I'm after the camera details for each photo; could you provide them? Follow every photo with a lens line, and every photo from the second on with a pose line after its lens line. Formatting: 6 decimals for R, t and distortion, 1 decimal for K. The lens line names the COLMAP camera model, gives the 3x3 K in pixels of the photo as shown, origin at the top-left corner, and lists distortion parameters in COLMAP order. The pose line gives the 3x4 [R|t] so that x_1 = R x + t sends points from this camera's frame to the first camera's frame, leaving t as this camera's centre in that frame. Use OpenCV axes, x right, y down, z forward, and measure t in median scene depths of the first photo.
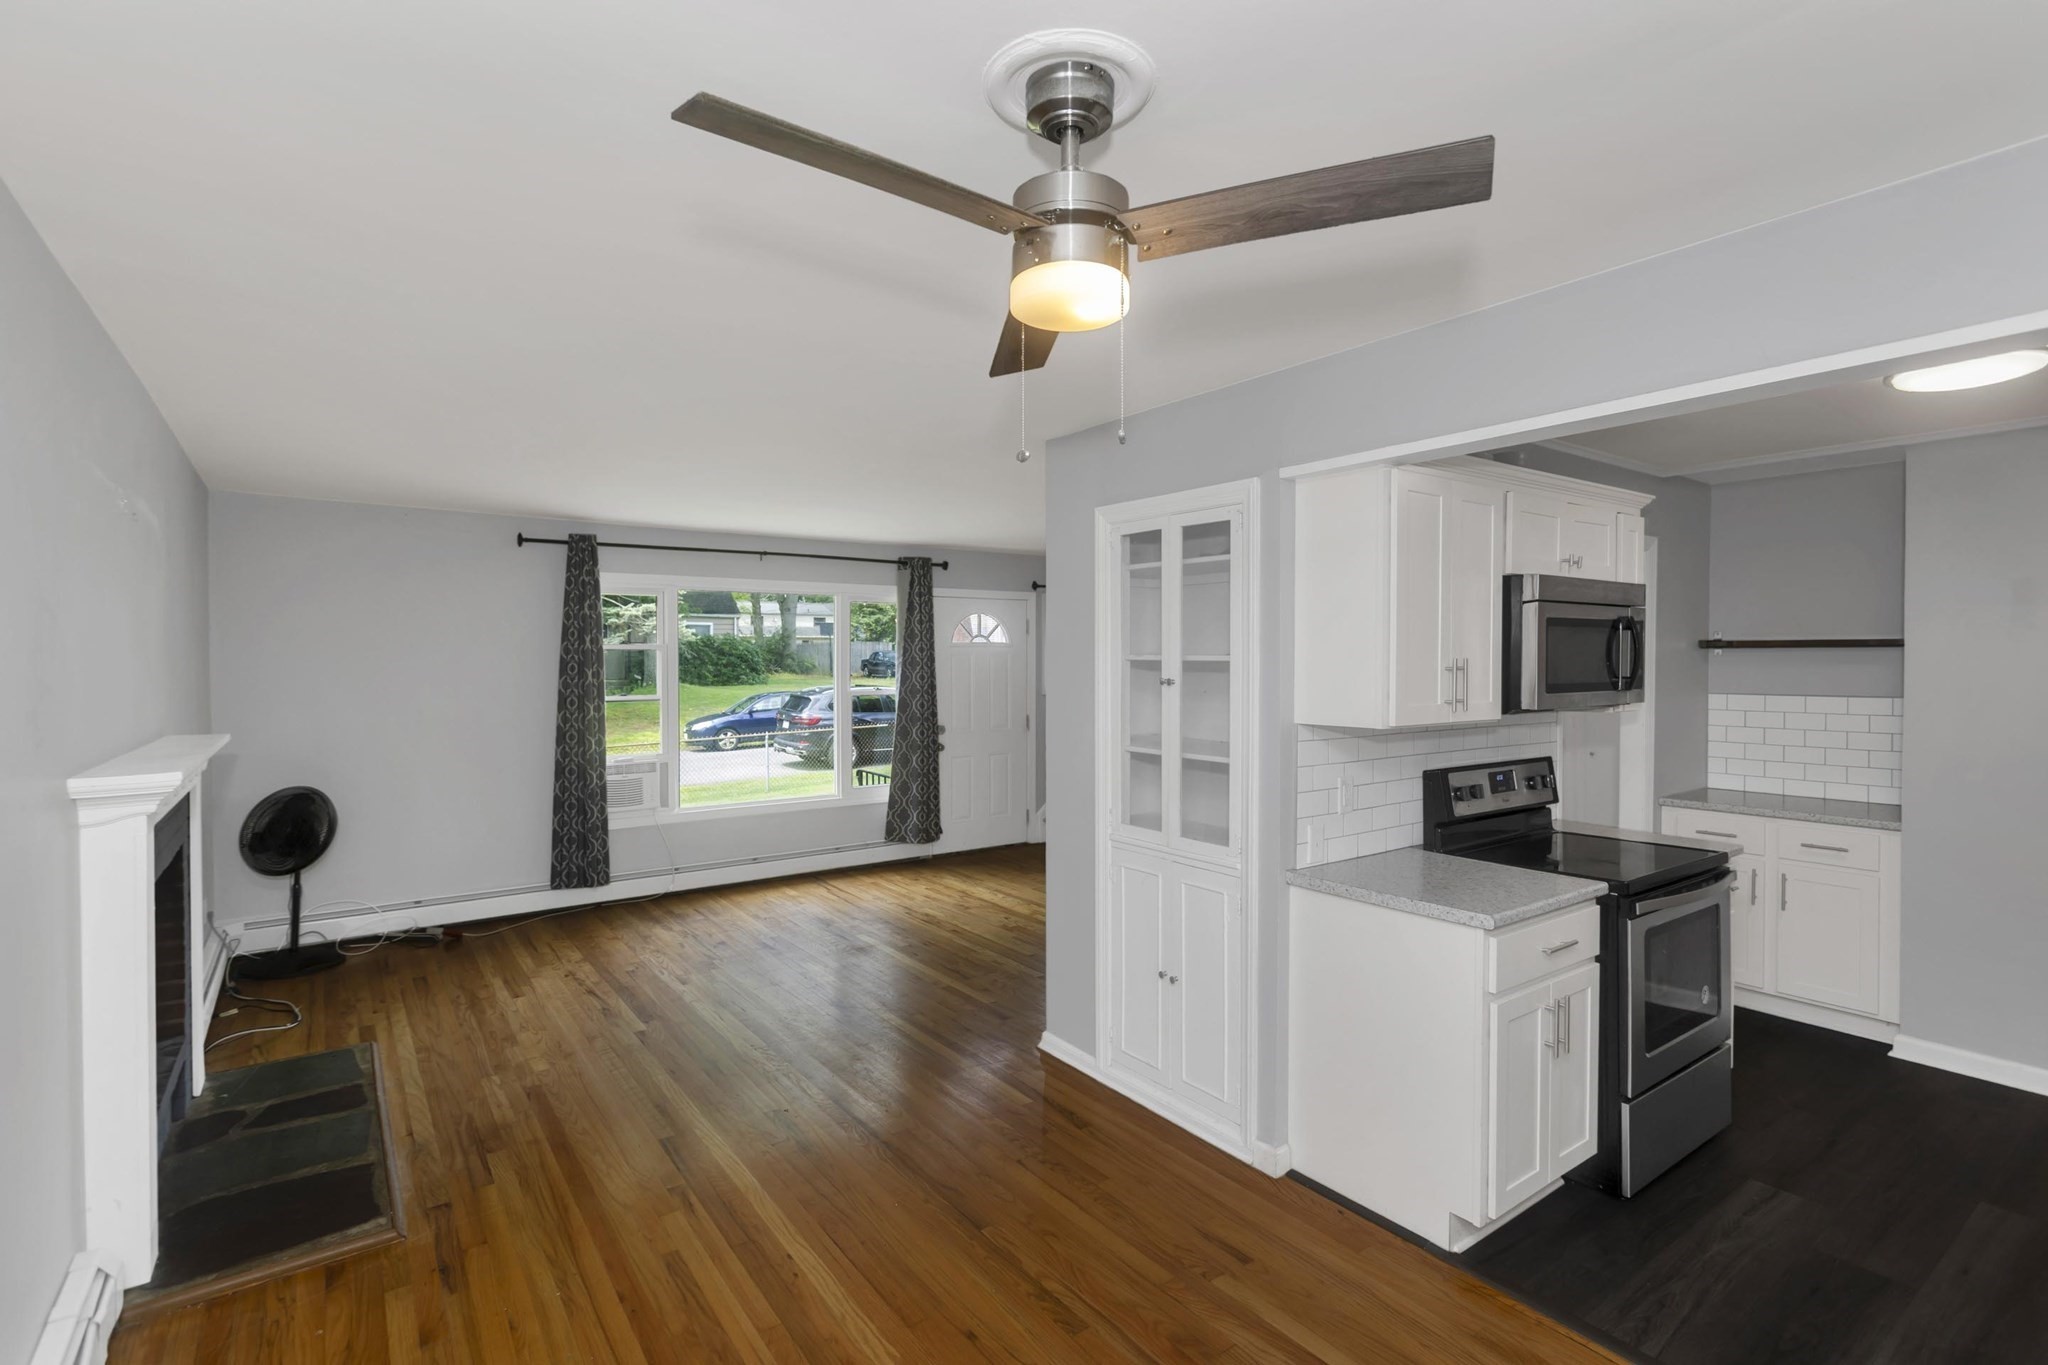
lens RADIAL K [[976.1, 0, 1021.1], [0, 976.1, 671.8], [0, 0, 1]] dist [-0.002066, 0.000243]
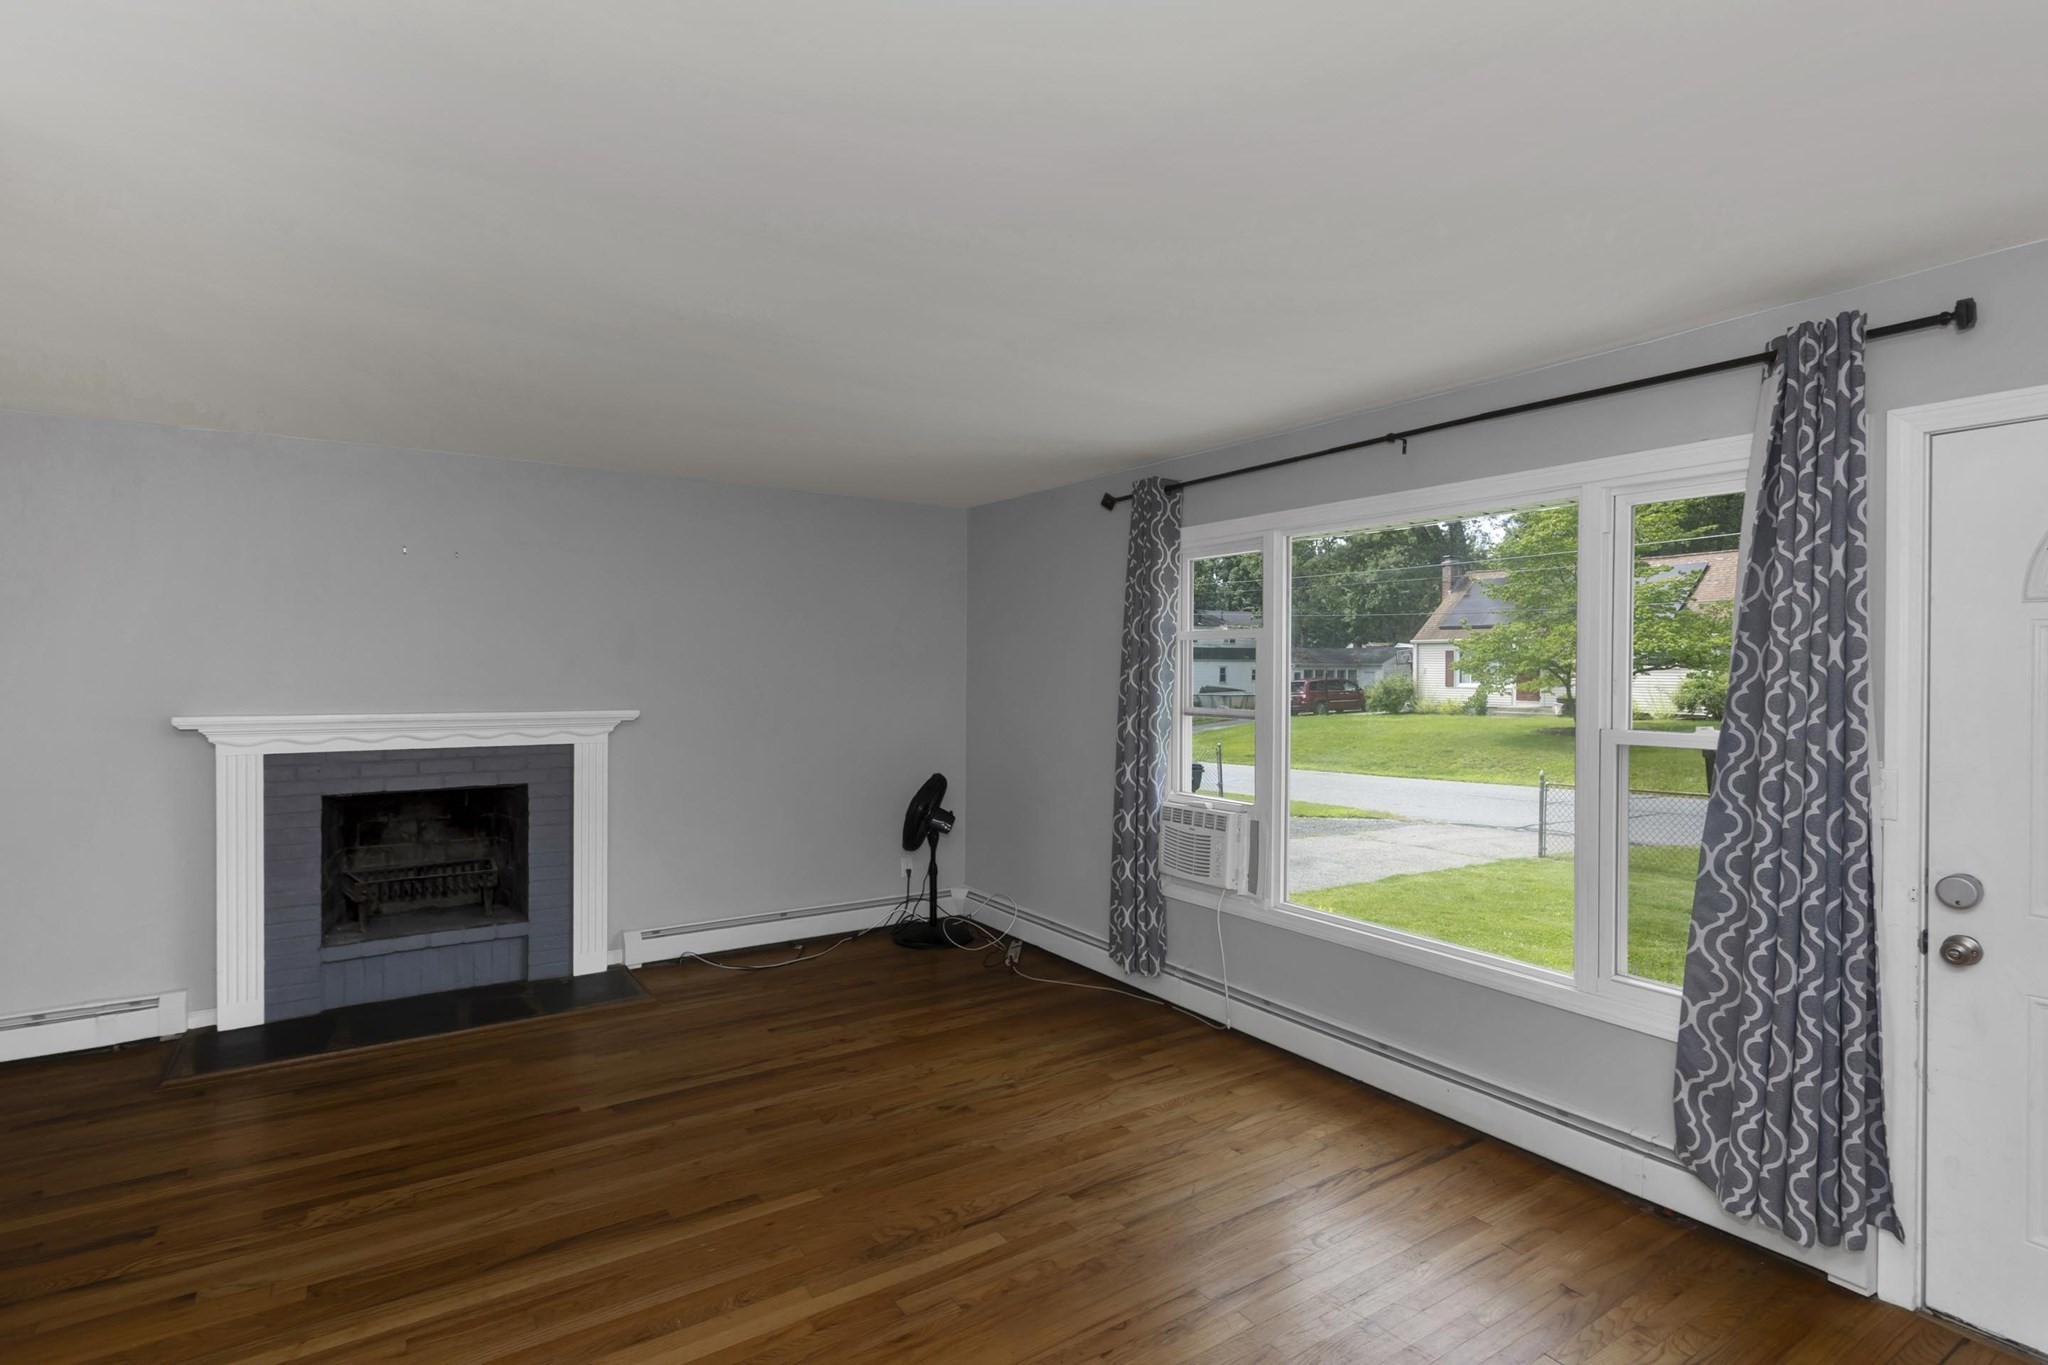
lens RADIAL K [[964.7, 0, 1028.2], [0, 964.7, 670.7], [0, 0, 1]] dist [-0.002058, 0.000346]
pose [[-0.015675, 0.002006, -0.999875, 0.263950], [-0.022383, 0.999747, 0.002356, 0.000791], [0.999627, 0.022417, -0.015626, 0.929268]]
